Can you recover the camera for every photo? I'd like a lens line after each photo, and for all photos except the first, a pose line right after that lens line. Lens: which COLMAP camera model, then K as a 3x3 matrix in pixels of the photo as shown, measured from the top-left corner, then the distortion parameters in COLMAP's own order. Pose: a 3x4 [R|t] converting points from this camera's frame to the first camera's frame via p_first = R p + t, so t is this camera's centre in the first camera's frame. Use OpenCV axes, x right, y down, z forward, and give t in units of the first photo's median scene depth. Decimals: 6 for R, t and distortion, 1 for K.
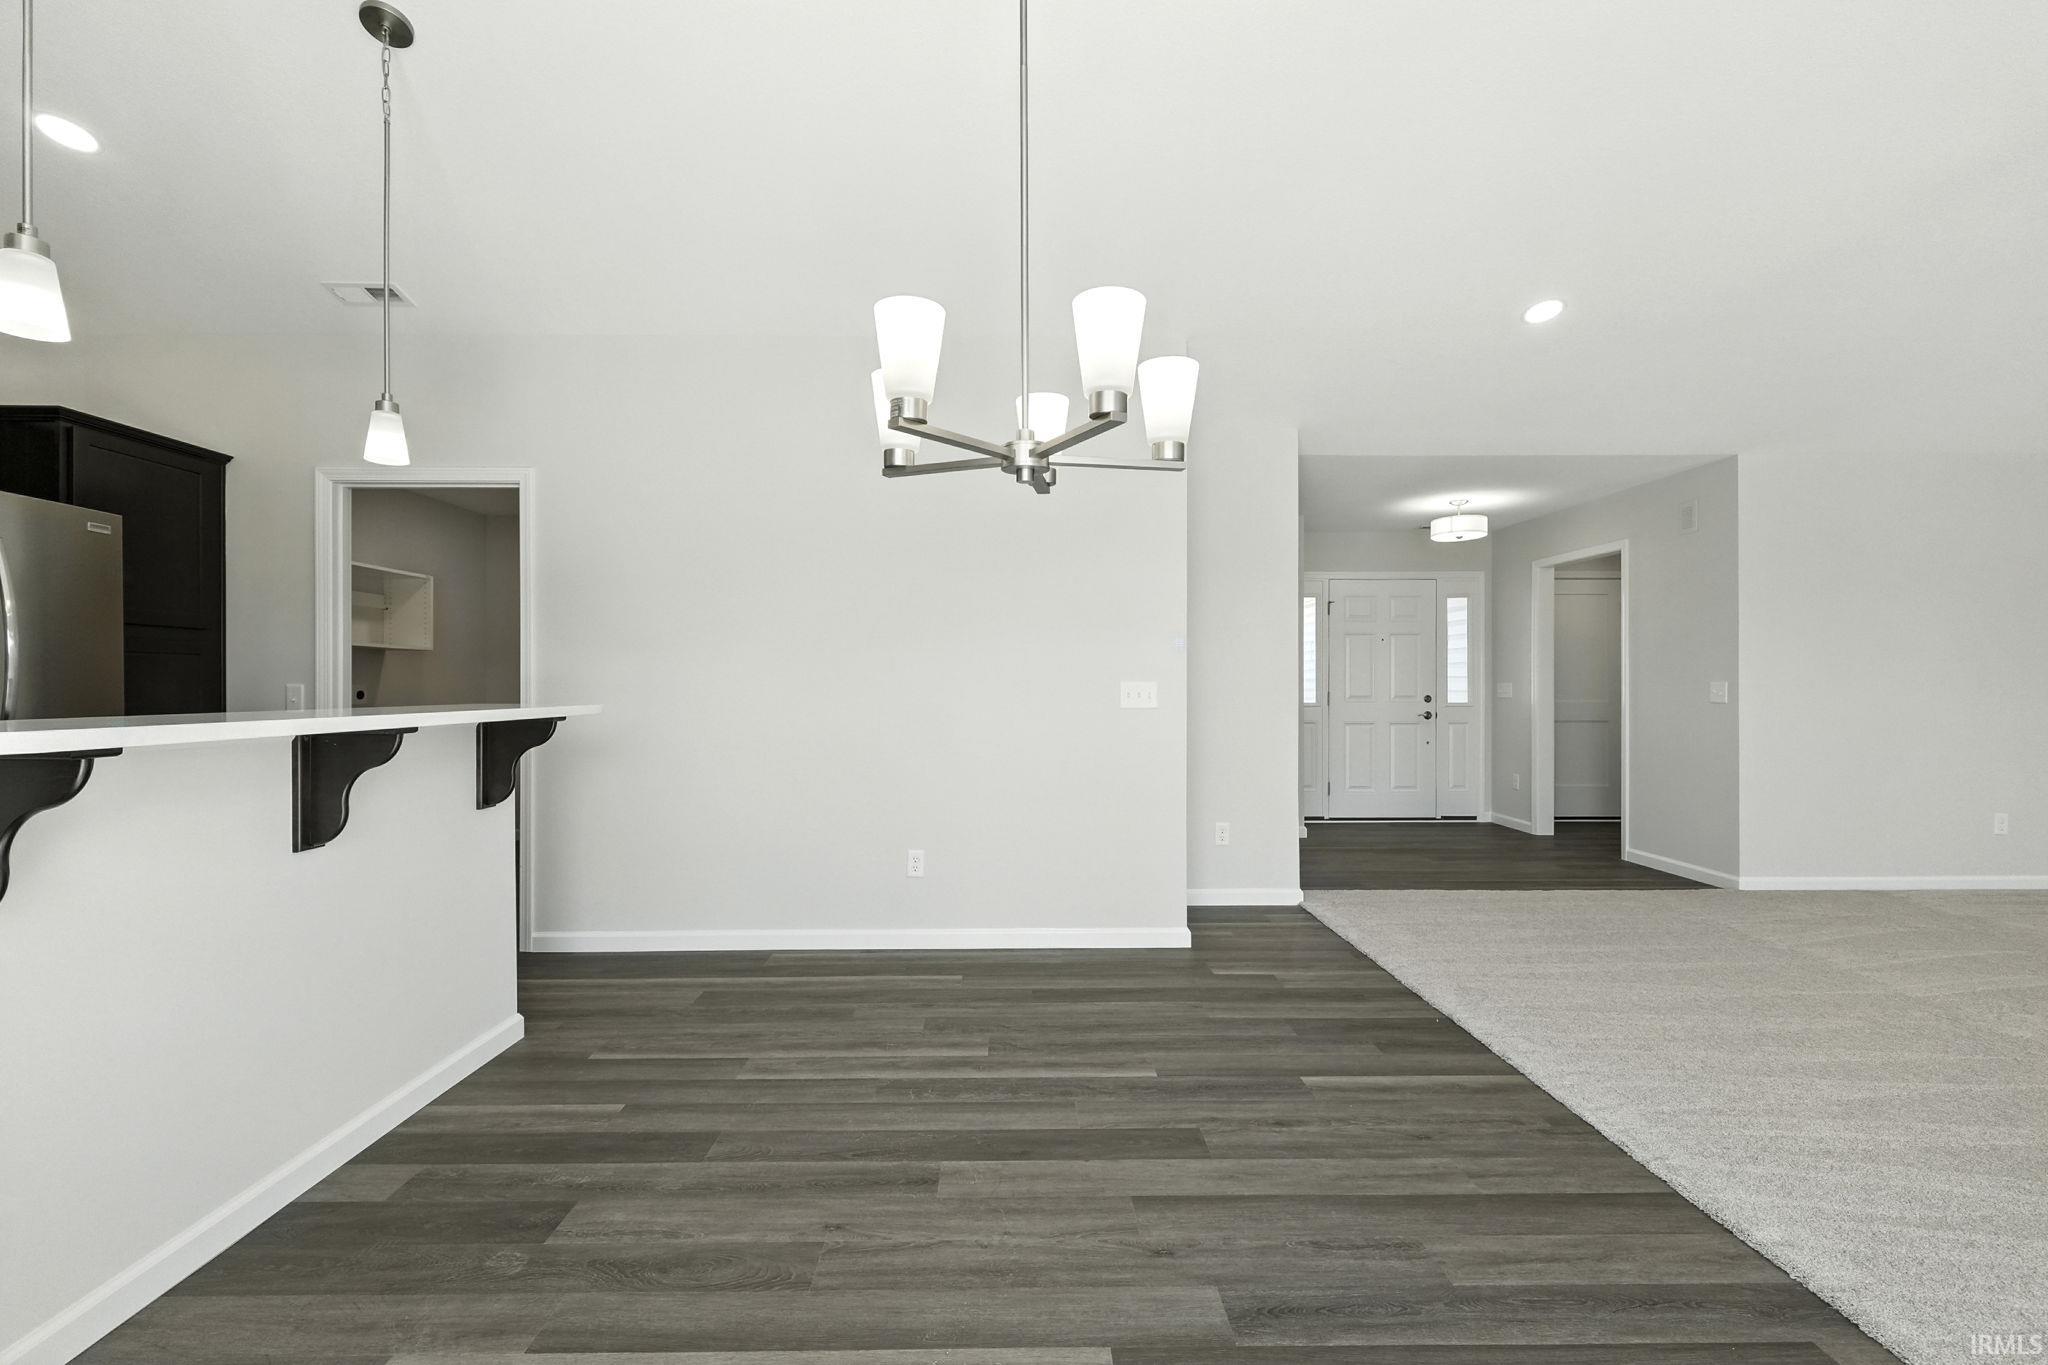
lens RADIAL K [[874.7, 0, 1013.0], [0, 874.7, 689.2], [0, 0, 1]] dist [0.002885, -0.001220]
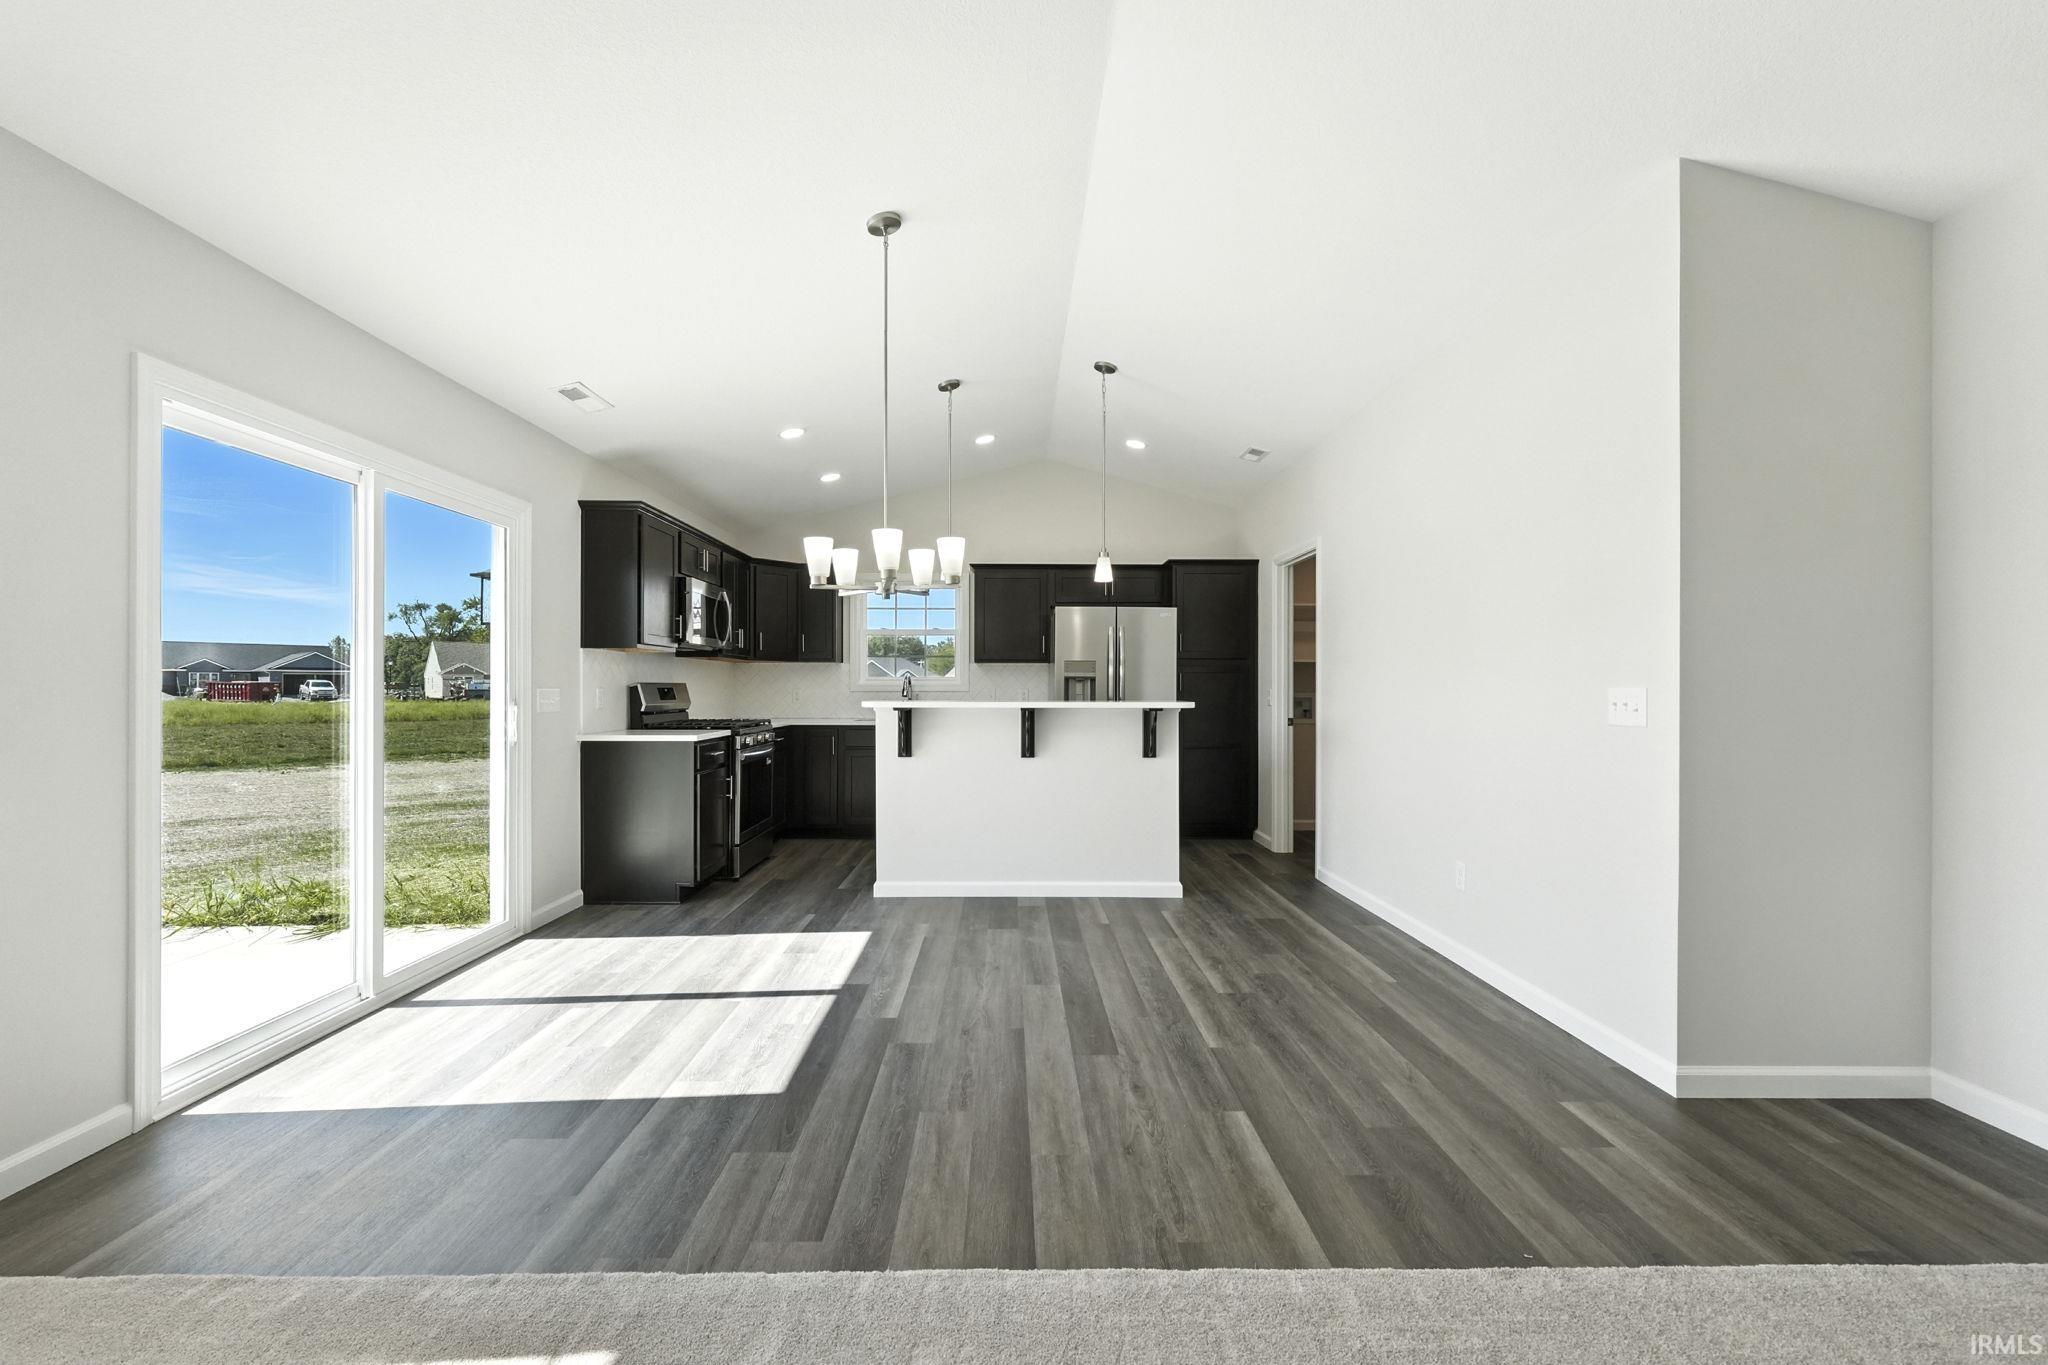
lens RADIAL K [[874.7, 0, 1015.8], [0, 874.7, 684.3], [0, 0, 1]] dist [0.002885, -0.001220]
pose [[-0.003666, -0.003604, -0.999987, 1.089880], [-0.006448, 0.999973, -0.003580, -0.007390], [0.999972, 0.006434, -0.003689, 0.652091]]
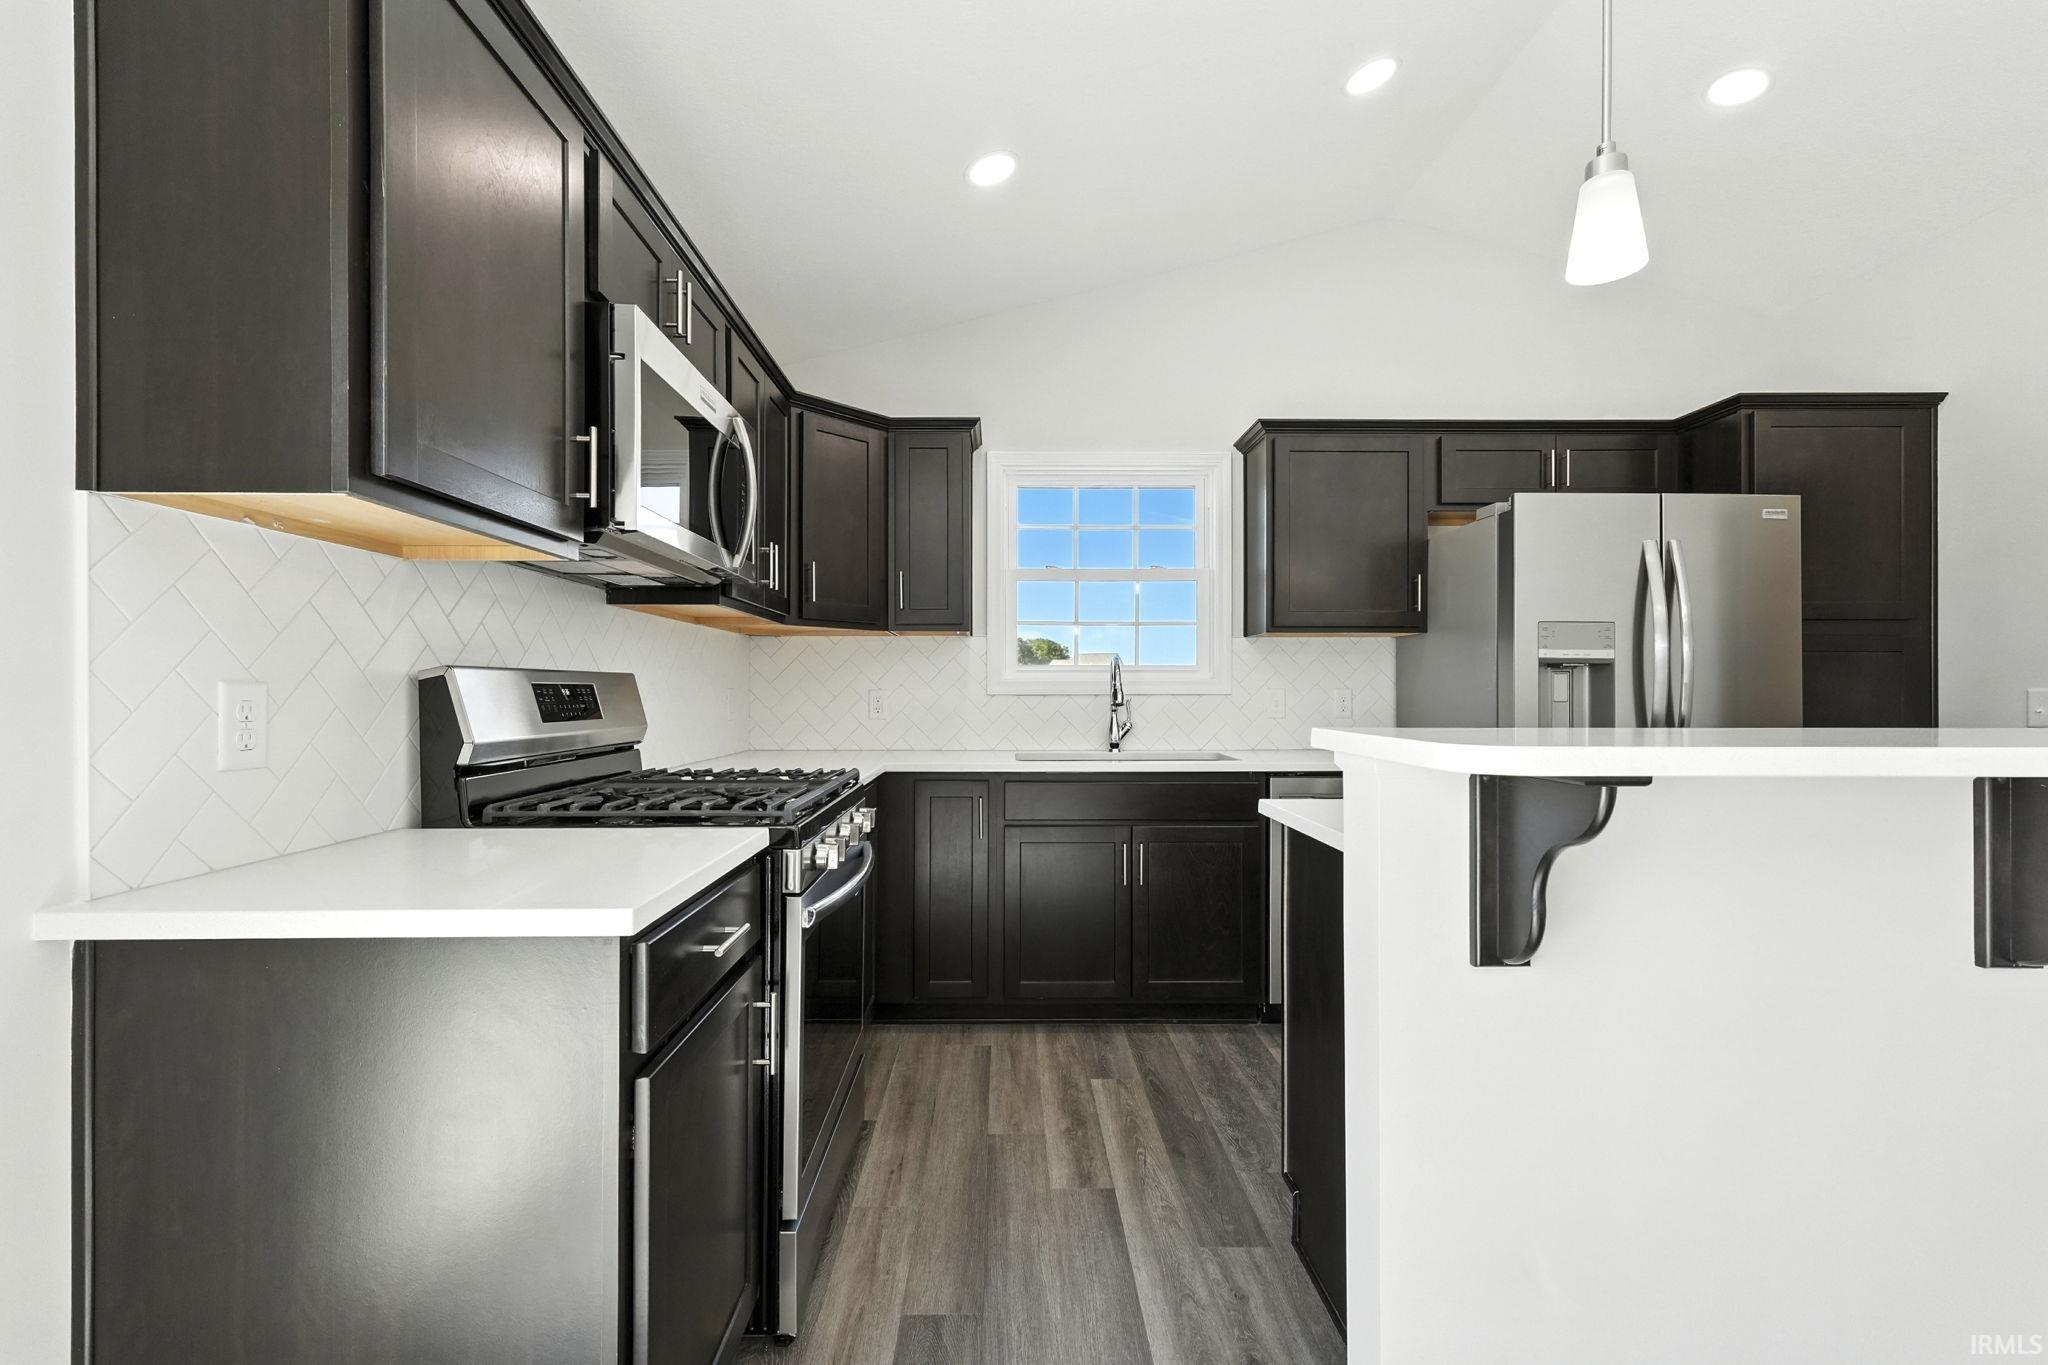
lens RADIAL K [[874.7, 0, 1007.5], [0, 874.7, 690.8], [0, 0, 1]] dist [0.002885, -0.001220]
pose [[-0.006454, 0.000878, -0.999979, -0.141393], [-0.004951, 0.999987, 0.000910, 0.000280], [0.999967, 0.004957, -0.006450, 0.221139]]
